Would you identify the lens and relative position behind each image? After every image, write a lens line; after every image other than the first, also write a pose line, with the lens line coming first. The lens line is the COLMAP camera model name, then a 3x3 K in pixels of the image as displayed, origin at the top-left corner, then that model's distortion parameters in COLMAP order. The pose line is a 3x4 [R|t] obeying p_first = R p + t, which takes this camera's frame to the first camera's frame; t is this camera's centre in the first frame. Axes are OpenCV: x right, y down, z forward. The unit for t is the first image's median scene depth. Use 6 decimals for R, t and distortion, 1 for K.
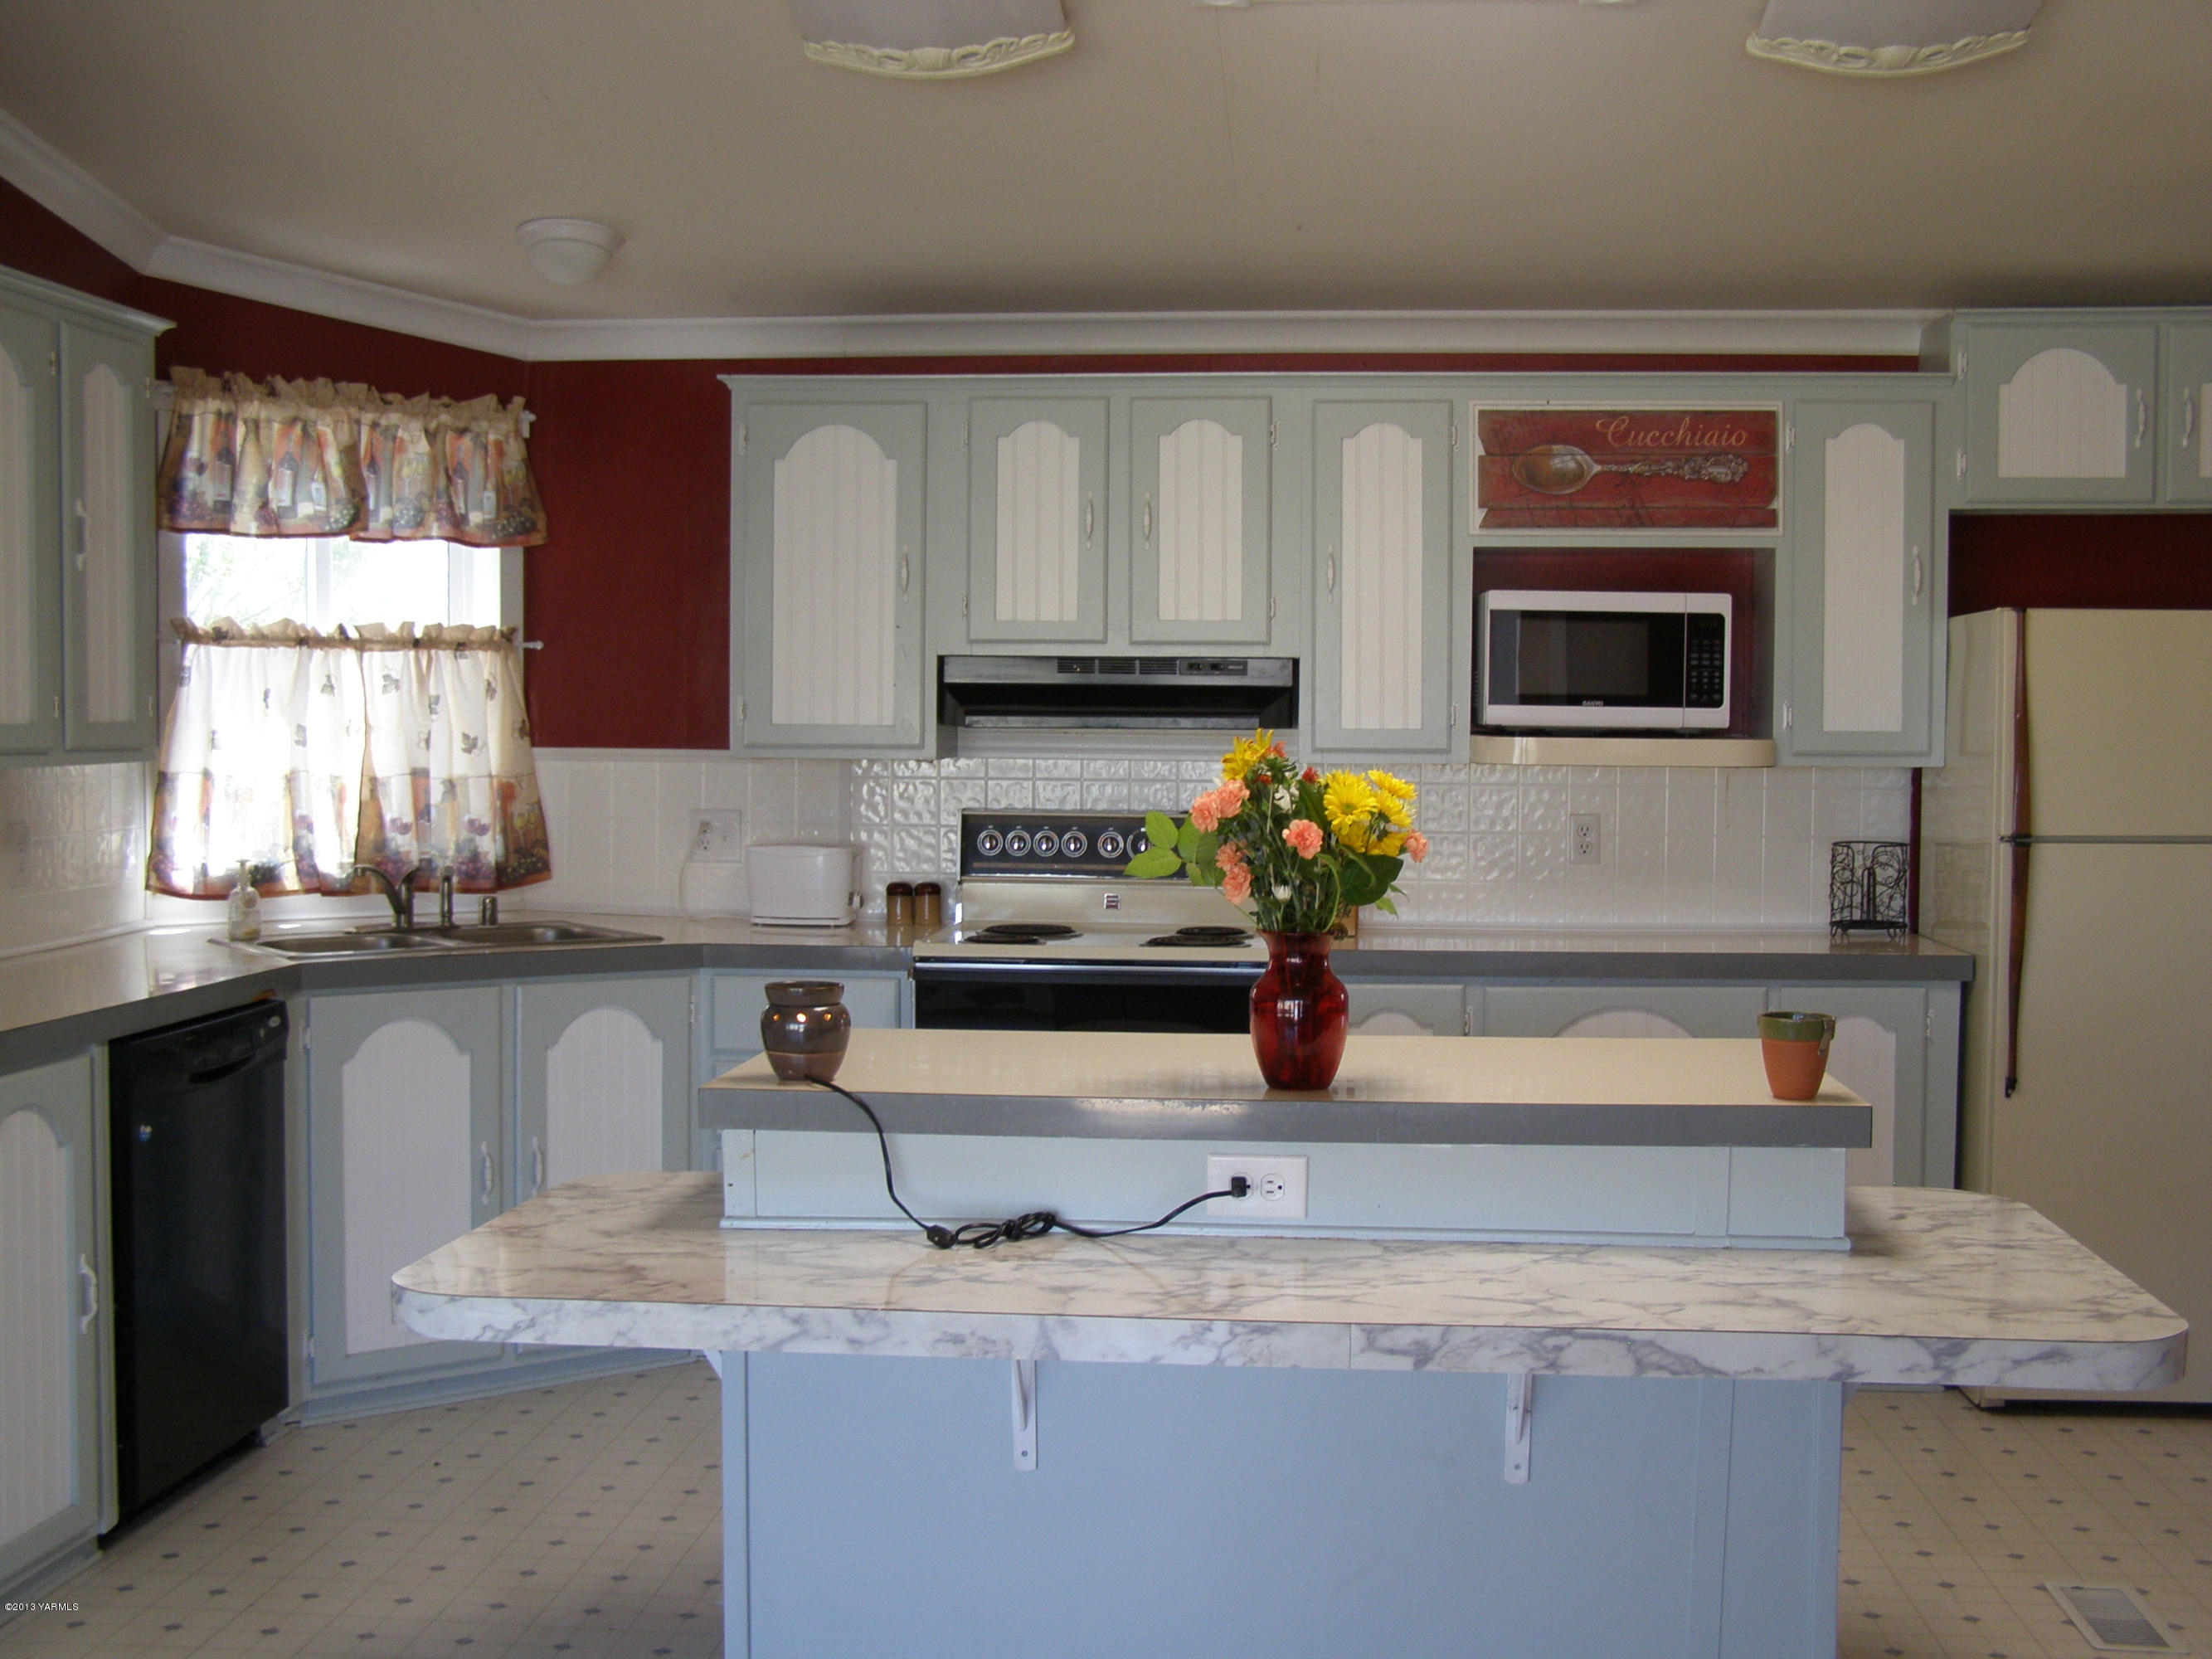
lens RADIAL K [[2500.1, 0, 1106.0], [0, 2500.1, 829.5], [0, 0, 1]] dist [-0.195104, 0.336602]
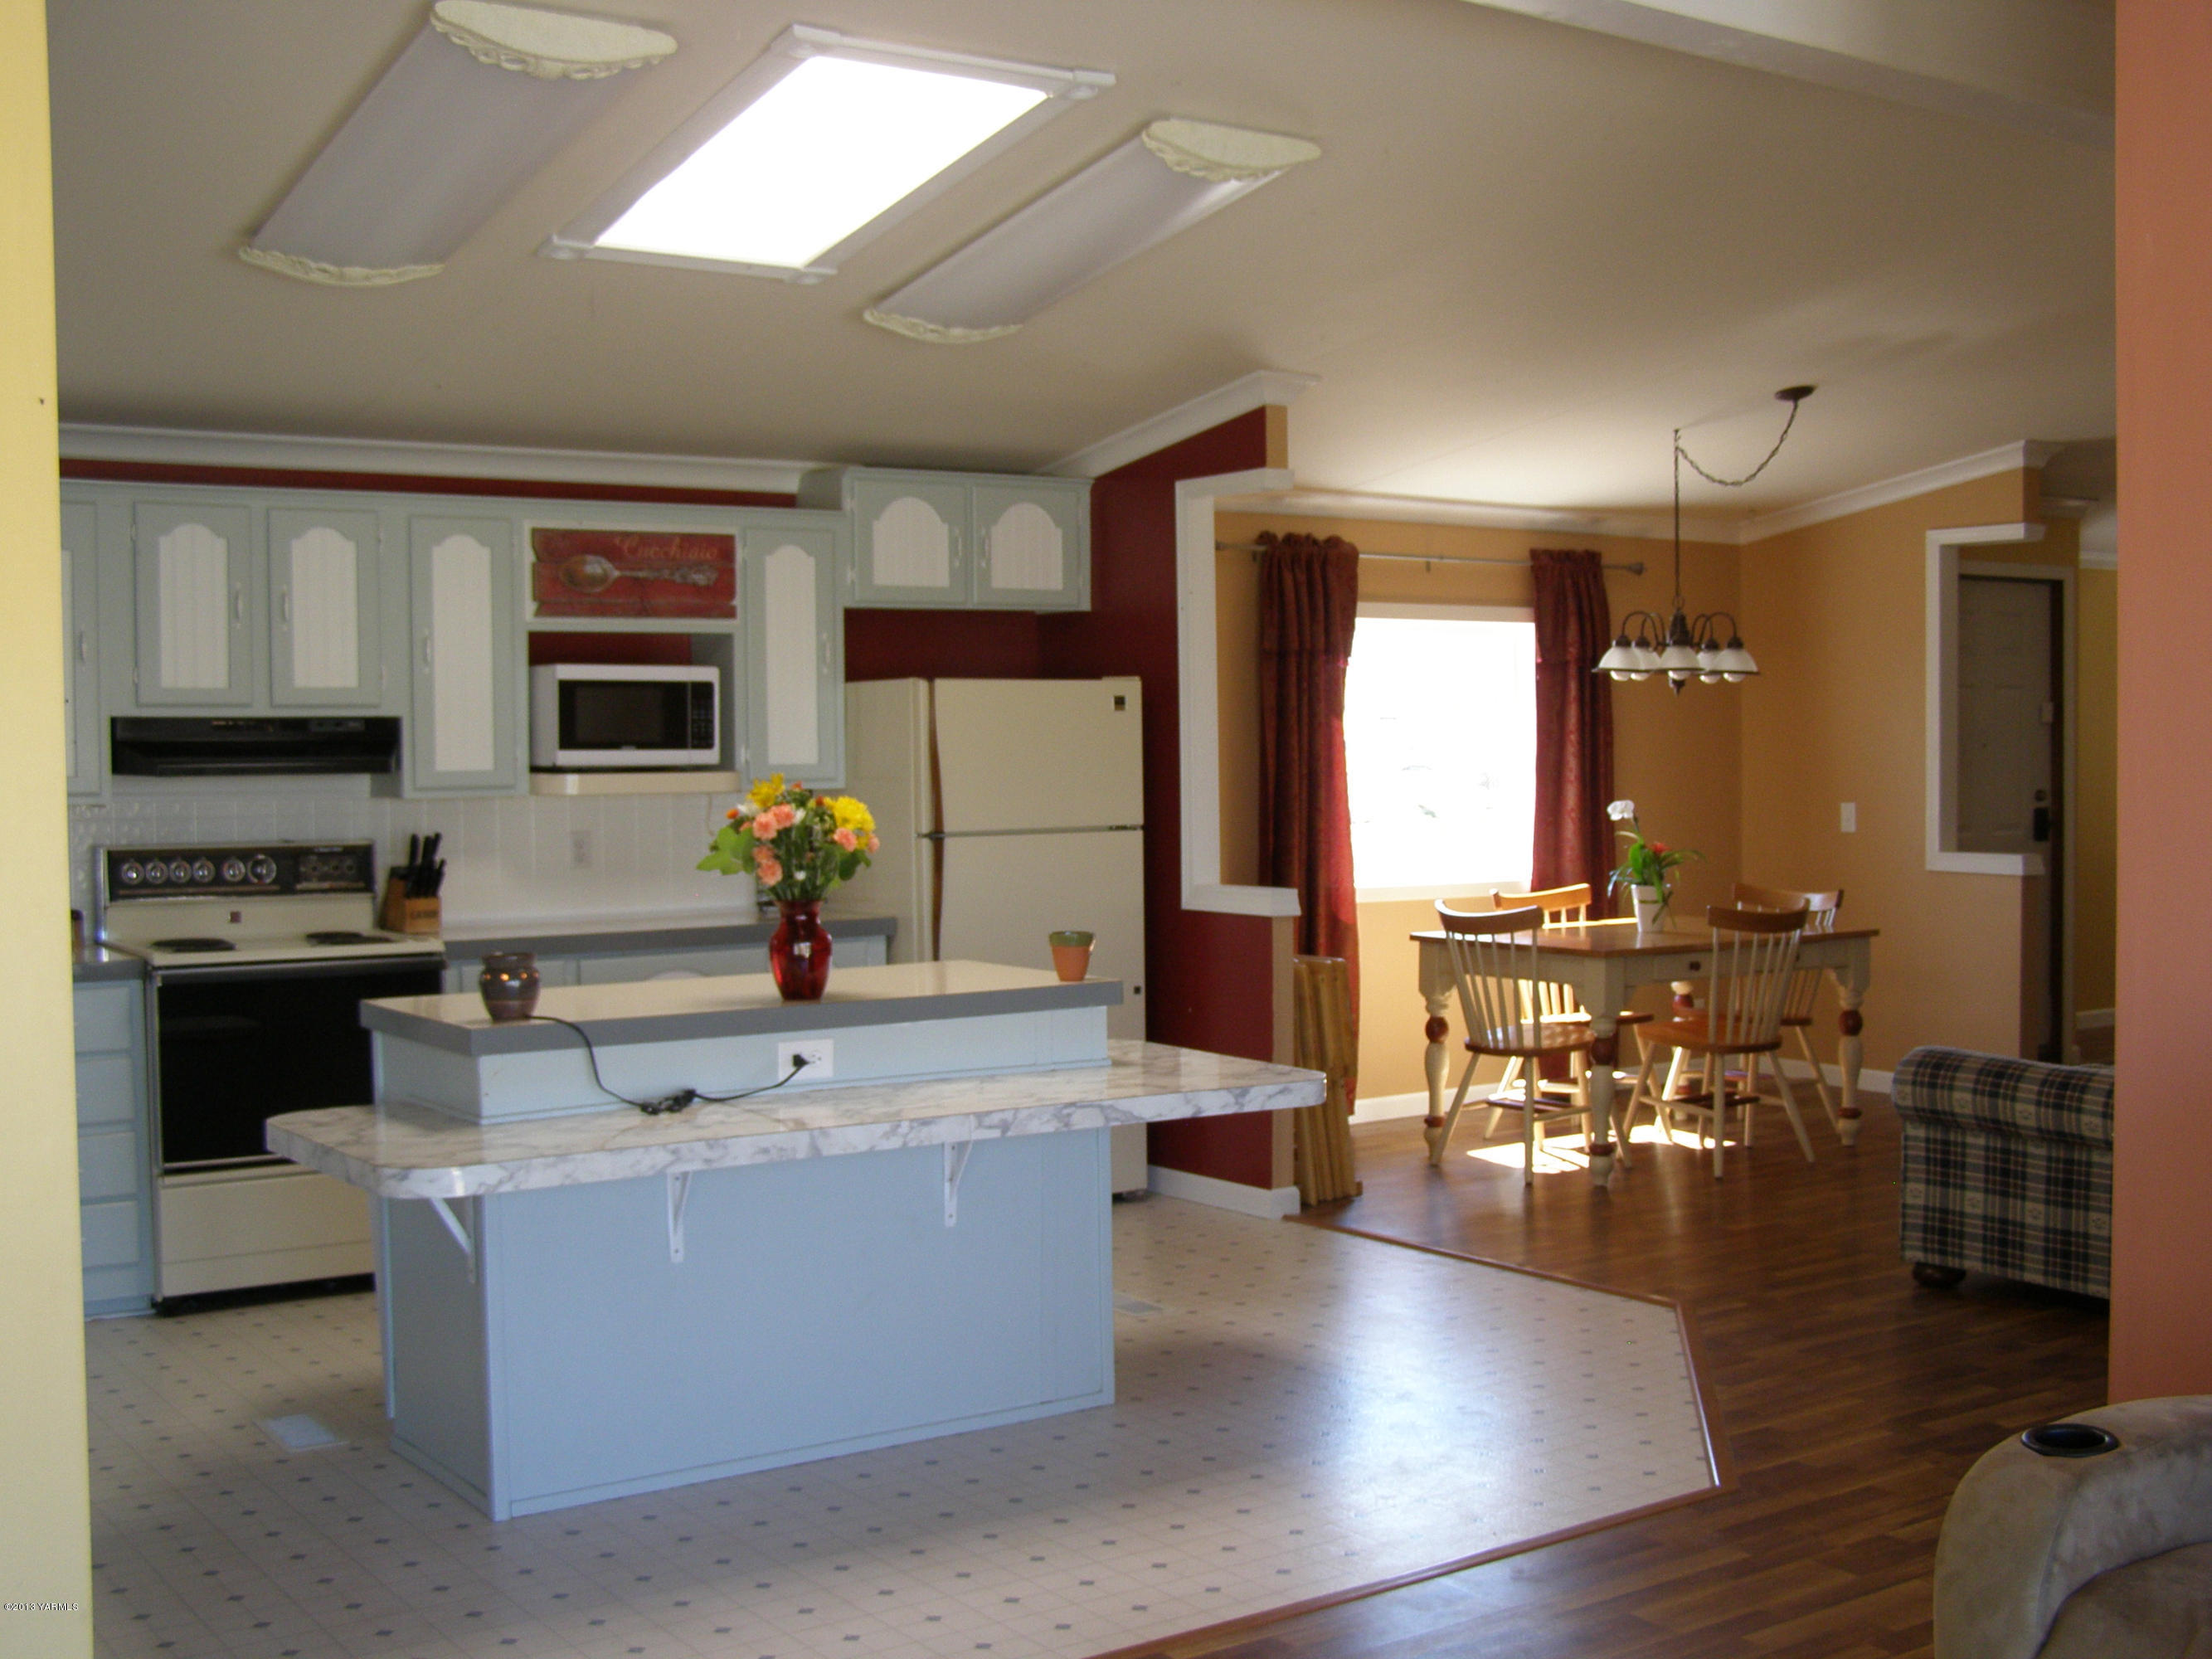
lens RADIAL K [[2500.1, 0, 1106.0], [0, 2500.1, 829.5], [0, 0, 1]] dist [-0.195104, 0.336602]
pose [[0.764879, -0.034475, 0.643251, -0.466857], [0.041597, 0.999126, 0.004086, -0.001254], [-0.642830, 0.023632, 0.765644, -0.199043]]
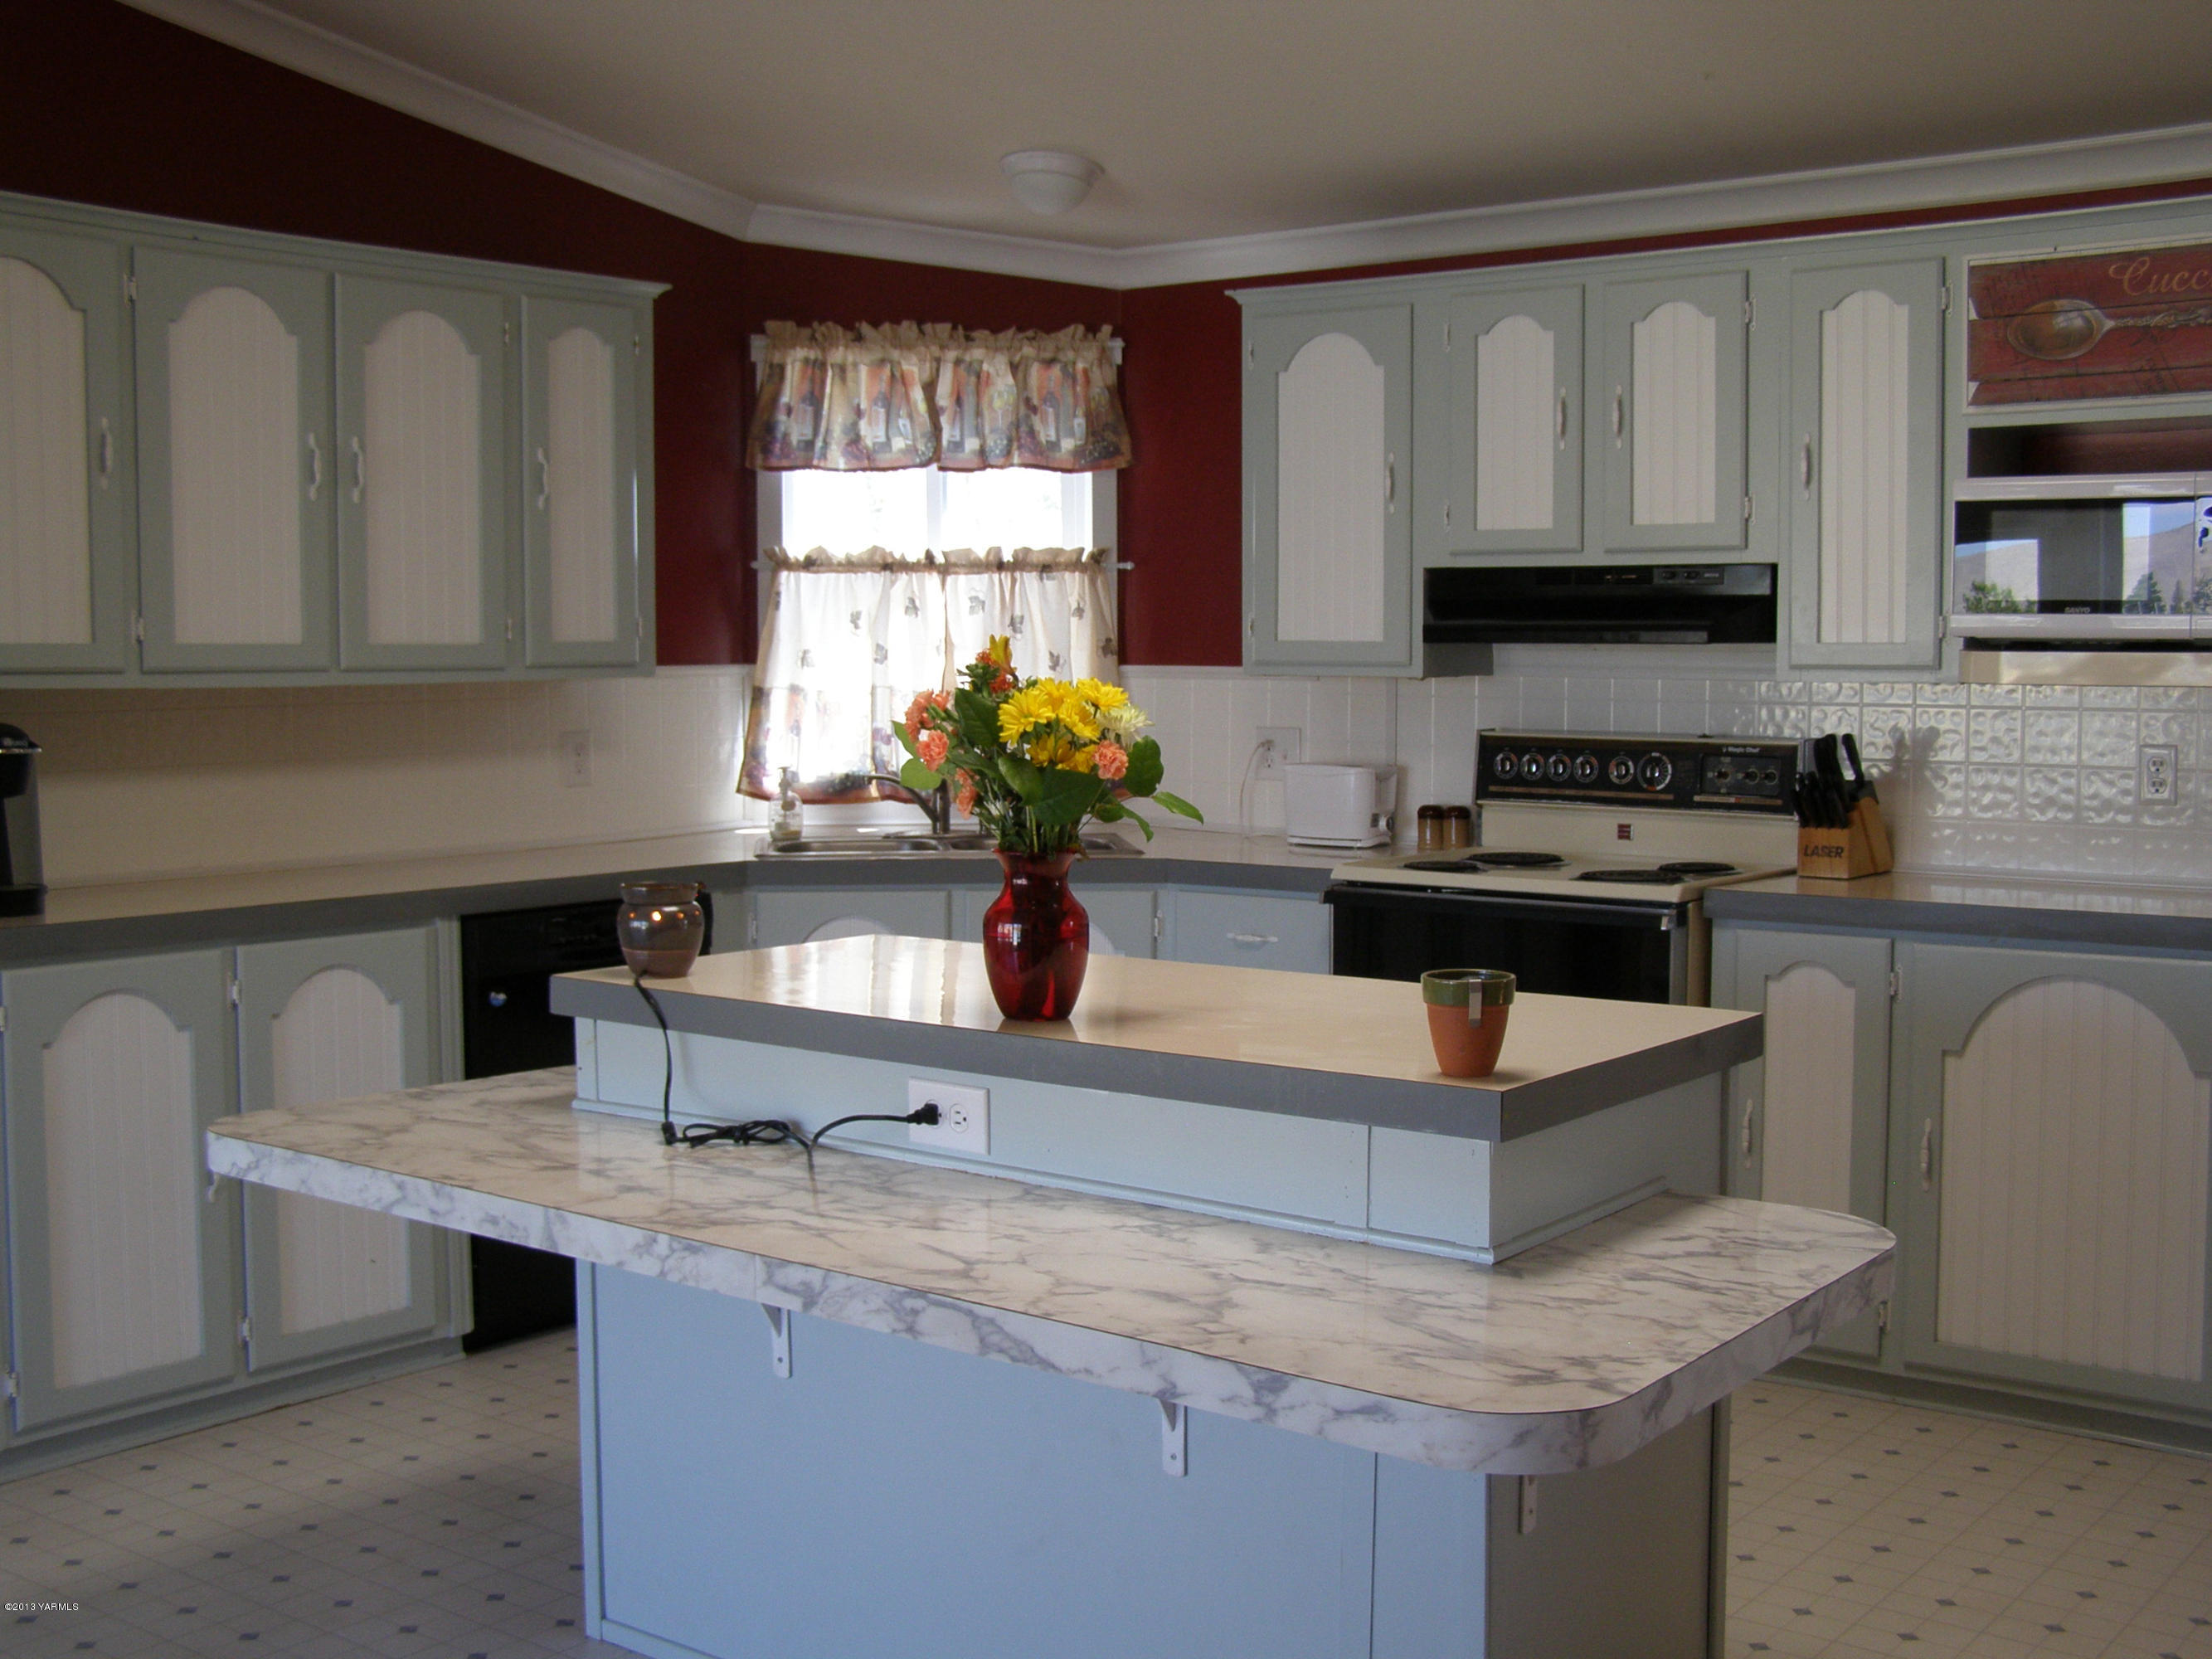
lens RADIAL K [[2500.1, 0, 1106.0], [0, 2500.1, 829.5], [0, 0, 1]] dist [-0.195104, 0.336602]
pose [[0.840552, 0.032387, -0.540762, 0.358634], [-0.017051, 0.999298, 0.033345, 0.000617], [0.541463, -0.018807, 0.840514, 0.134475]]
